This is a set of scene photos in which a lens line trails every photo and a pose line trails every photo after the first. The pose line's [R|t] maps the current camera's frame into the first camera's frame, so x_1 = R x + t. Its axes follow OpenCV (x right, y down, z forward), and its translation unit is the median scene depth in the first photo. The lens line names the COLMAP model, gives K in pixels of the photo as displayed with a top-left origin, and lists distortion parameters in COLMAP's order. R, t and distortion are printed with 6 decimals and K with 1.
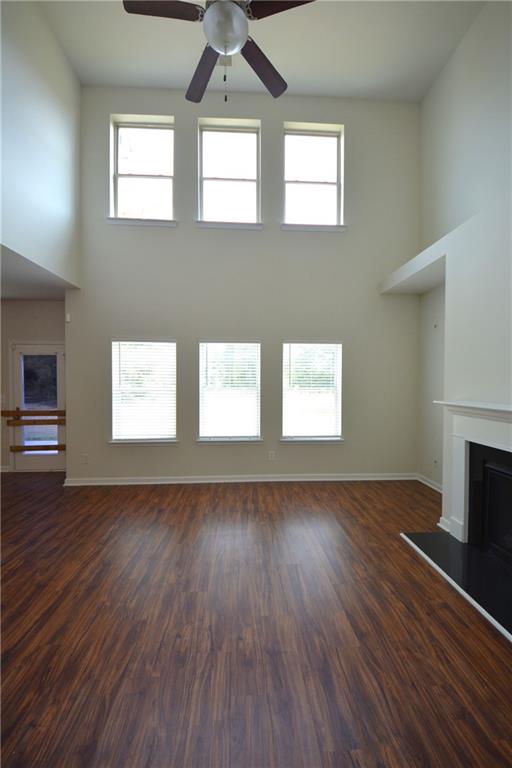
lens RADIAL K [[293.6, 0, 254.6], [0, 293.6, 381.1], [0, 0, 1]] dist [-0.007871, -0.001798]
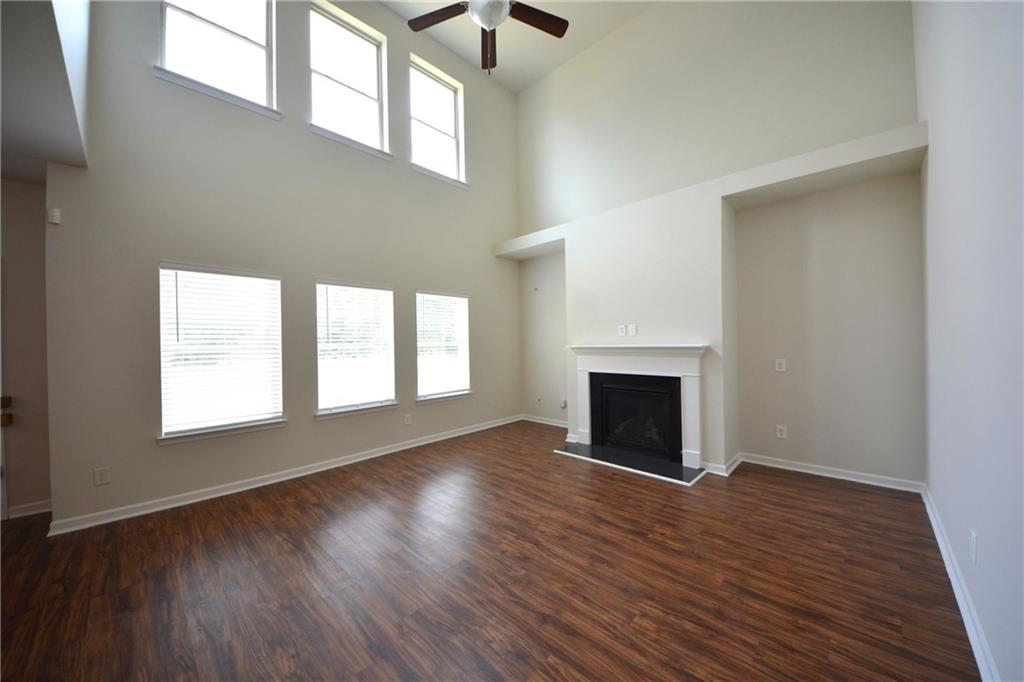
lens RADIAL K [[370.7, 0, 510.2], [0, 370.7, 334.5], [0, 0, 1]] dist [-0.011450, -0.000441]
pose [[0.724248, -0.001736, 0.689538, -0.493131], [0.013622, 0.999838, -0.011790, 0.016221], [-0.689405, 0.017932, 0.724154, -0.029925]]
